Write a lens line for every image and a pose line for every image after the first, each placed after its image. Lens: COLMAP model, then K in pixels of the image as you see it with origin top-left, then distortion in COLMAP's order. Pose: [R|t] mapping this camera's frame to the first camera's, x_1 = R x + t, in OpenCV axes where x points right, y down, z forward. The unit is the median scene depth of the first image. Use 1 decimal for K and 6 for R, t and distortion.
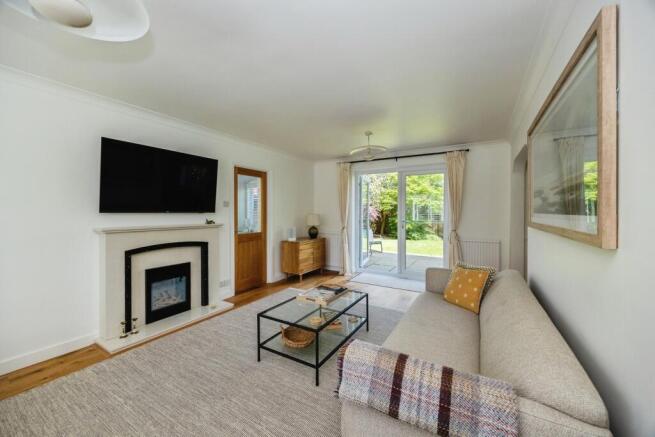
lens RADIAL K [[255.3, 0, 327.3], [0, 255.3, 215.1], [0, 0, 1]] dist [0.003609, 0.000104]
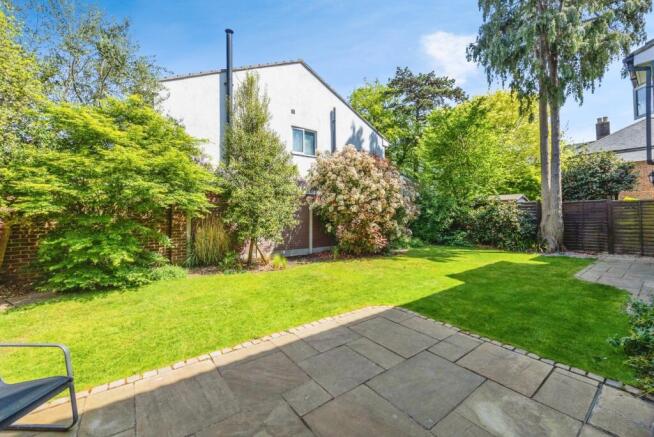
lens RADIAL K [[254.9, 0, 325.0], [0, 254.9, 216.3], [0, 0, 1]] dist [0.003609, 0.000104]
pose [[0.376548, -0.001315, 0.926396, 0.076821], [0.008901, 0.999958, -0.002198, -0.014320], [-0.926354, 0.009074, 0.376544, 0.557094]]
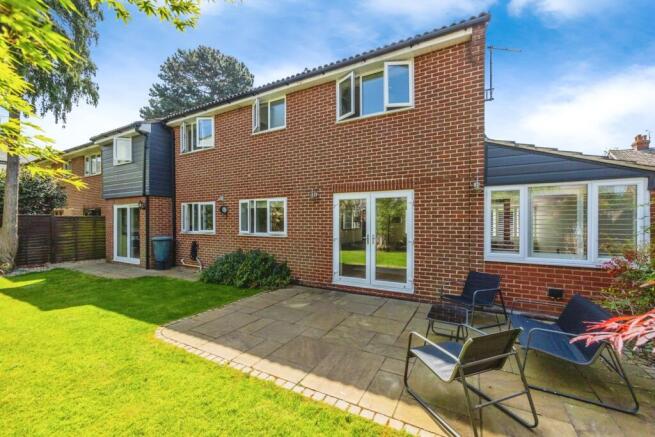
lens RADIAL K [[255.3, 0, 328.6], [0, 255.3, 223.1], [0, 0, 1]] dist [0.003609, 0.000104]
pose [[-0.999195, 0.007021, -0.039499, 0.408807], [0.006936, 0.999973, 0.002304, -0.041799], [0.039514, 0.002029, -0.999217, 1.421706]]
